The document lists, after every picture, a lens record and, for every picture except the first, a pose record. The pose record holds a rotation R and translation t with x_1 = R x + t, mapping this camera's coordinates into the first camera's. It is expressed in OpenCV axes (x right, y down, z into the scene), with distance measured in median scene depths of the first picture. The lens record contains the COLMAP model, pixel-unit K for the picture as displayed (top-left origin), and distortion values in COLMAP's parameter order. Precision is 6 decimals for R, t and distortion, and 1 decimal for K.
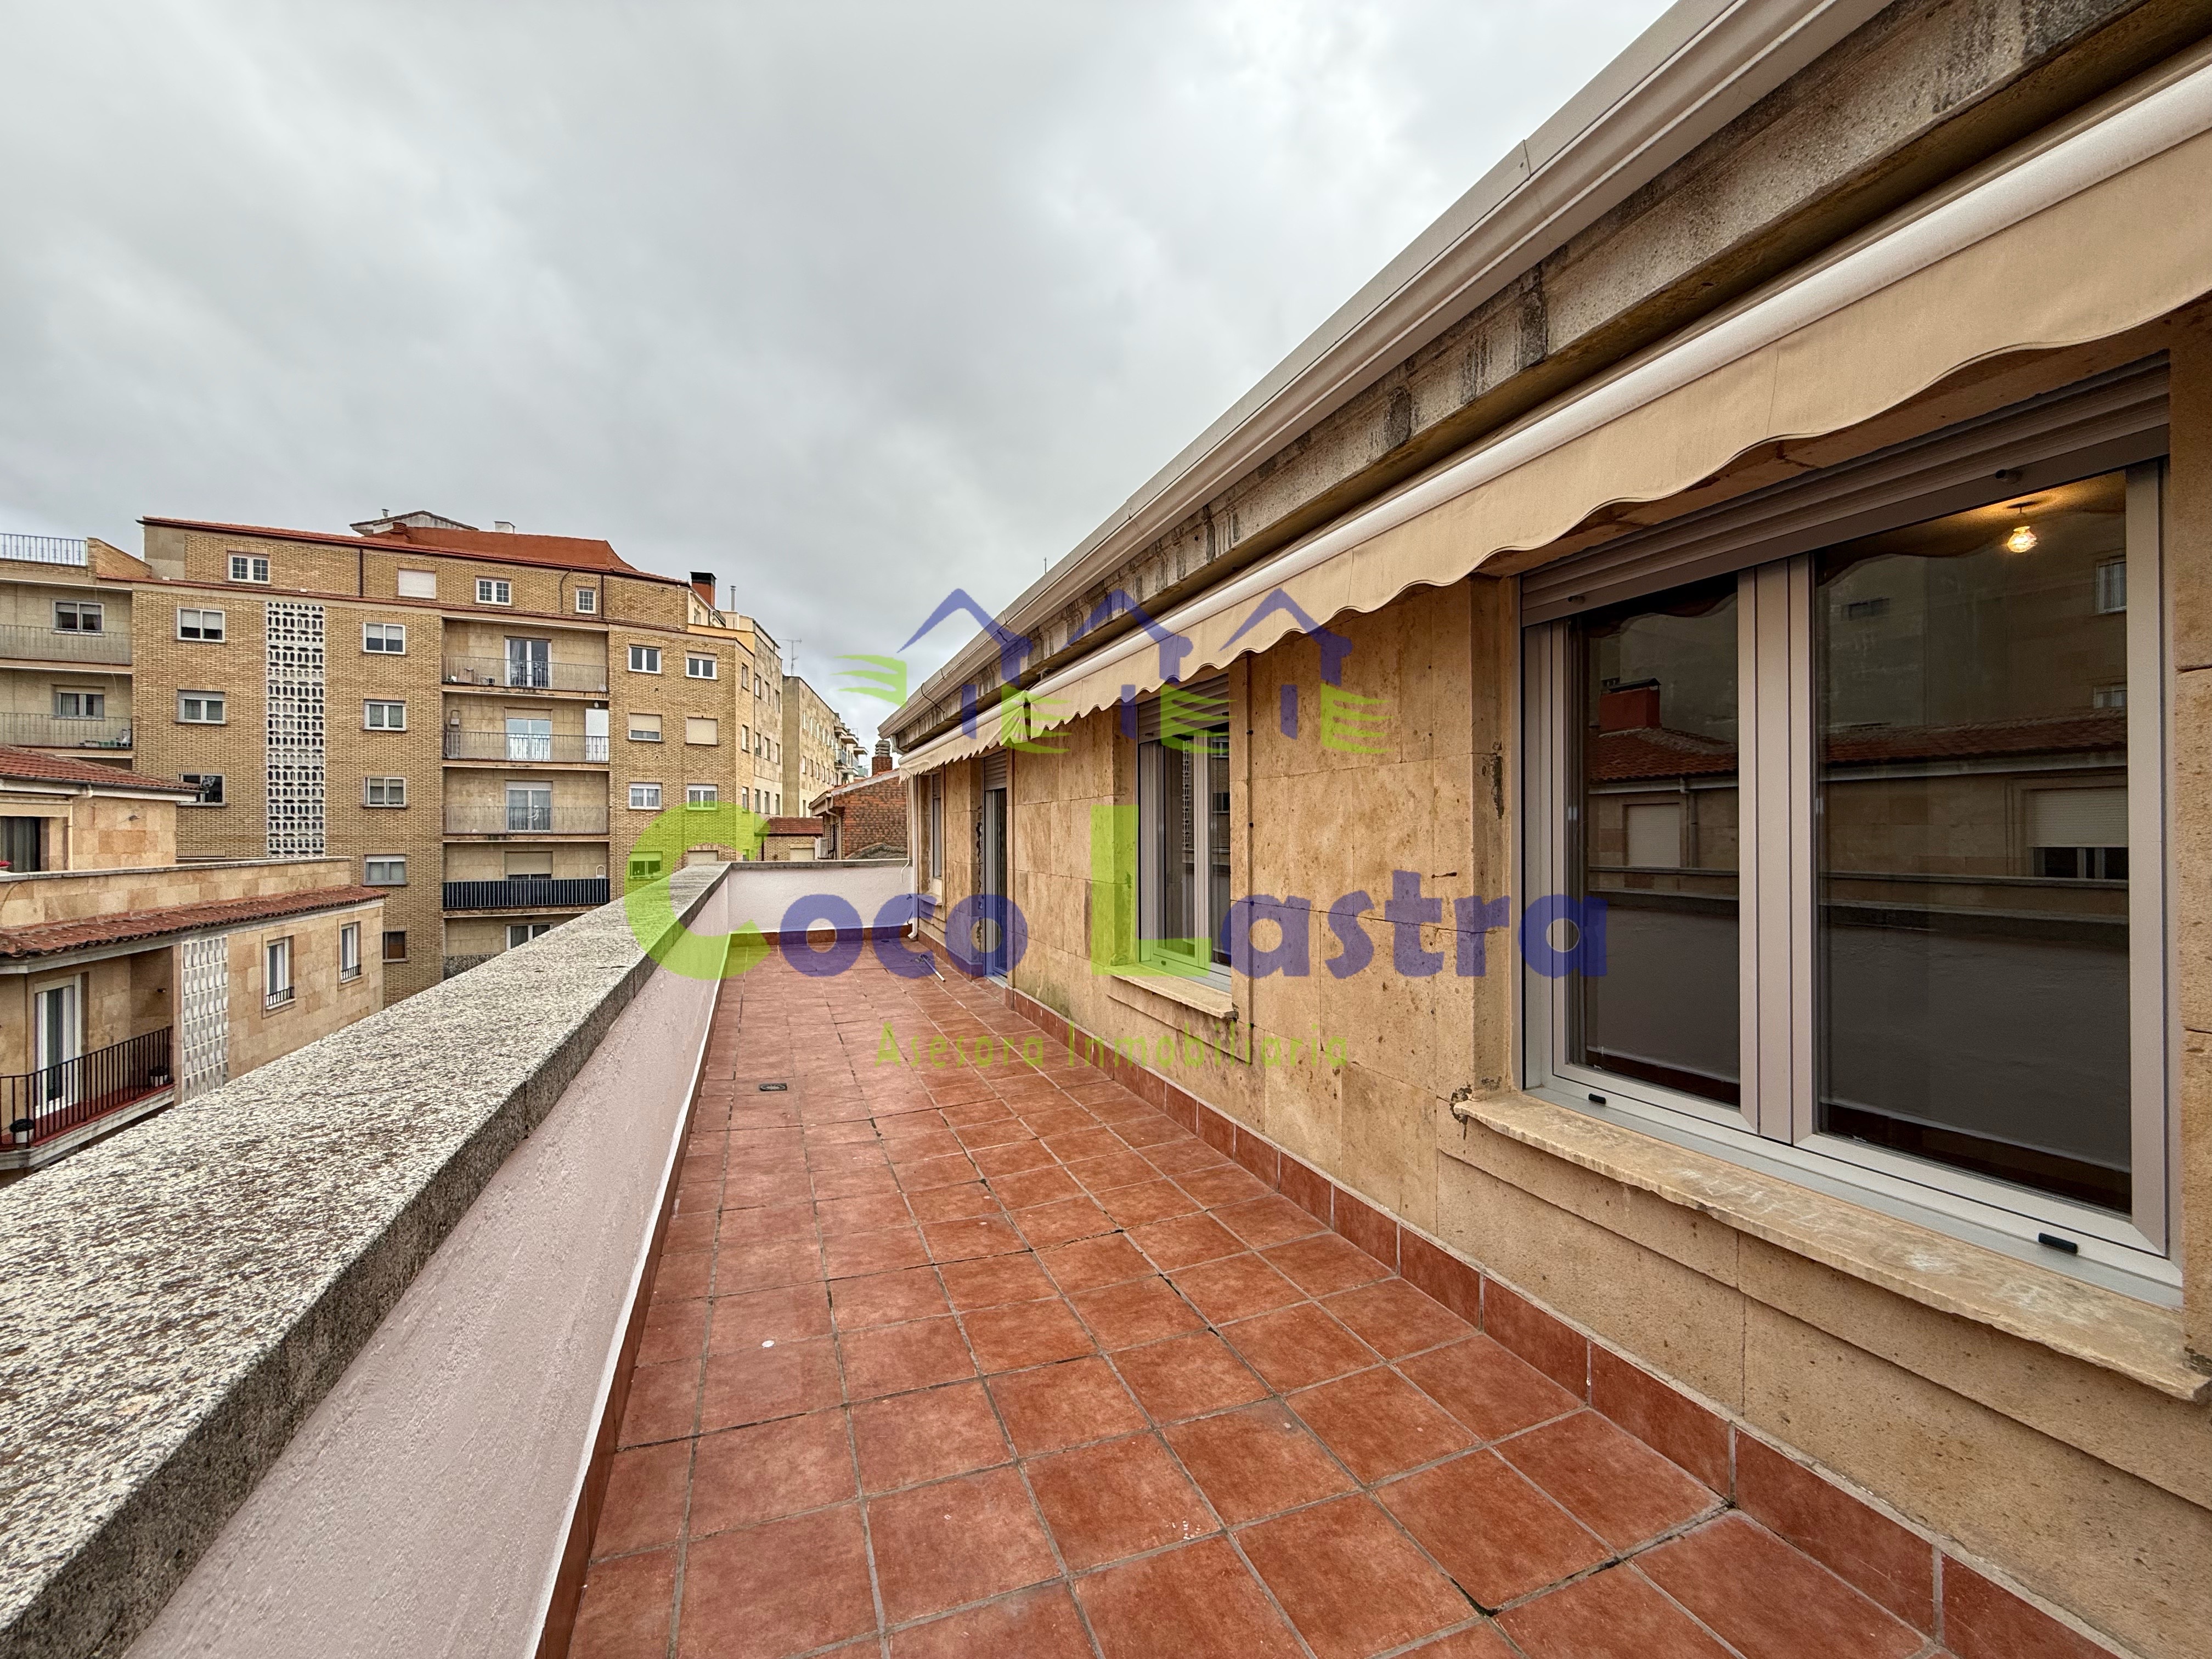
lens RADIAL K [[879.6, 0, 1095.1], [0, 879.6, 834.8], [0, 0, 1]] dist [-0.002517, 0.000618]
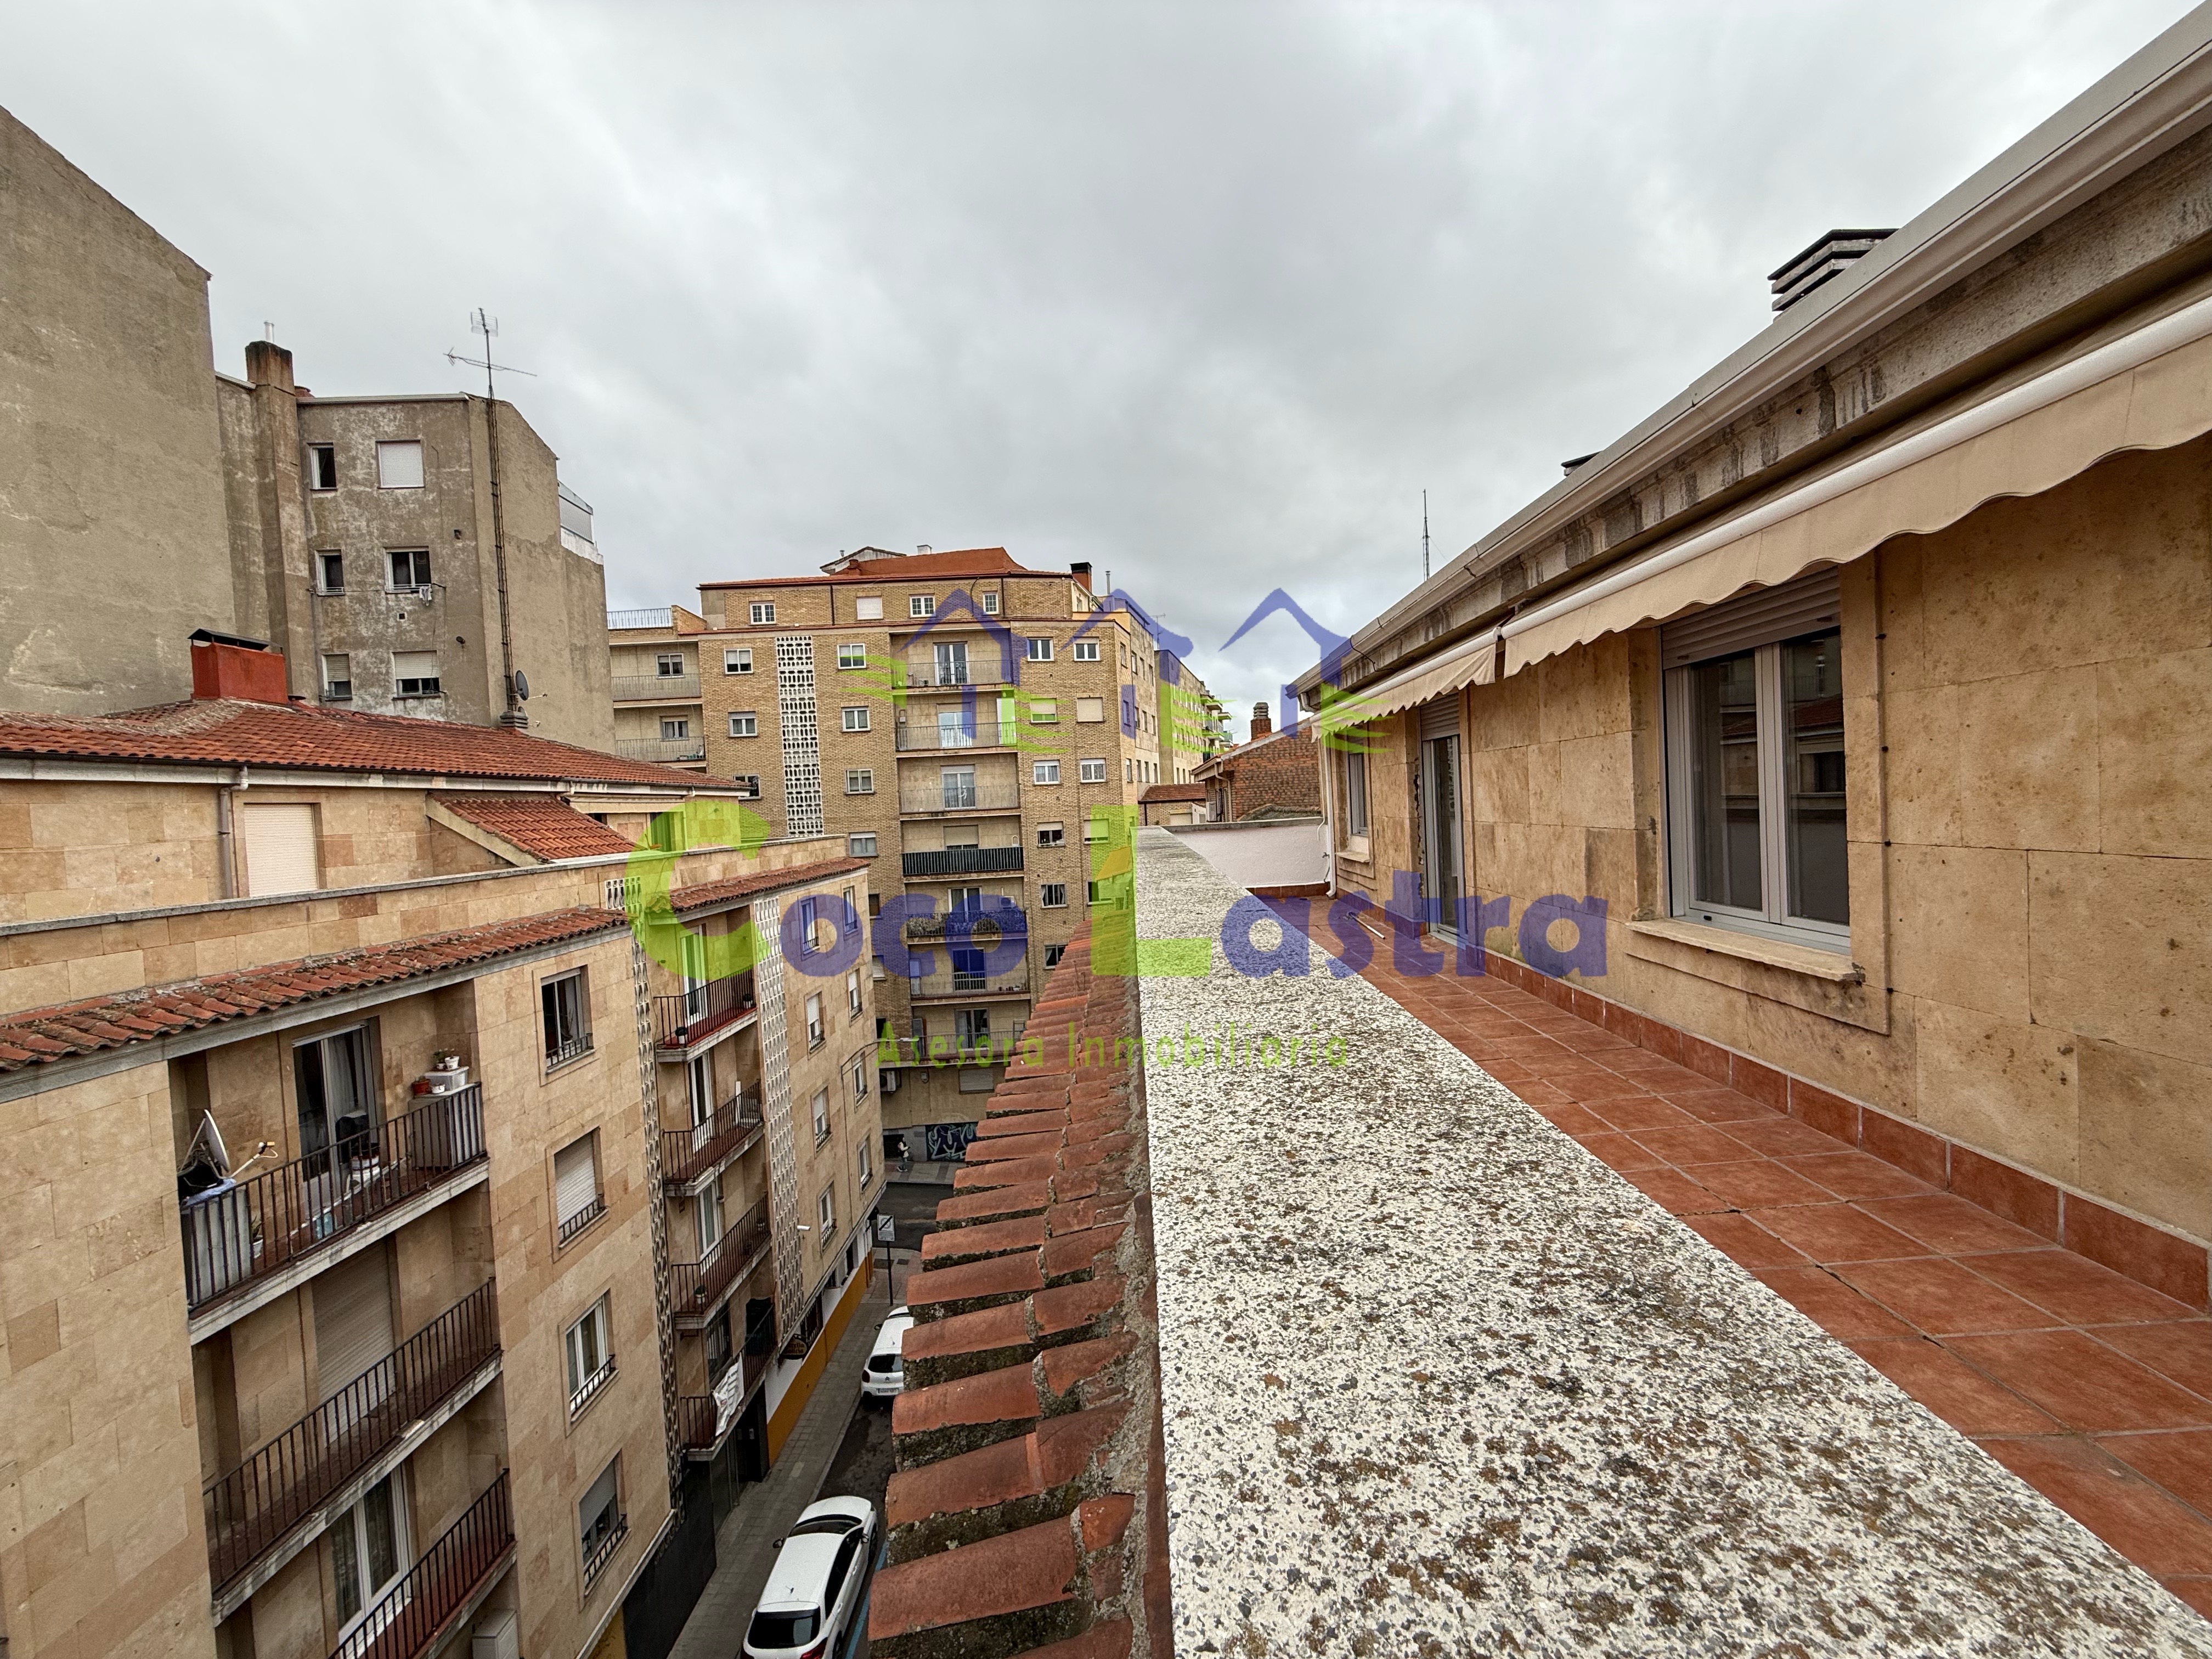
lens RADIAL K [[879.6, 0, 1094.2], [0, 879.6, 834.1], [0, 0, 1]] dist [-0.002517, 0.000618]
pose [[0.917817, -0.031354, -0.395763, -0.129127], [0.048264, 0.998295, 0.032839, 0.003971], [0.394058, -0.049242, 0.917765, -0.037375]]
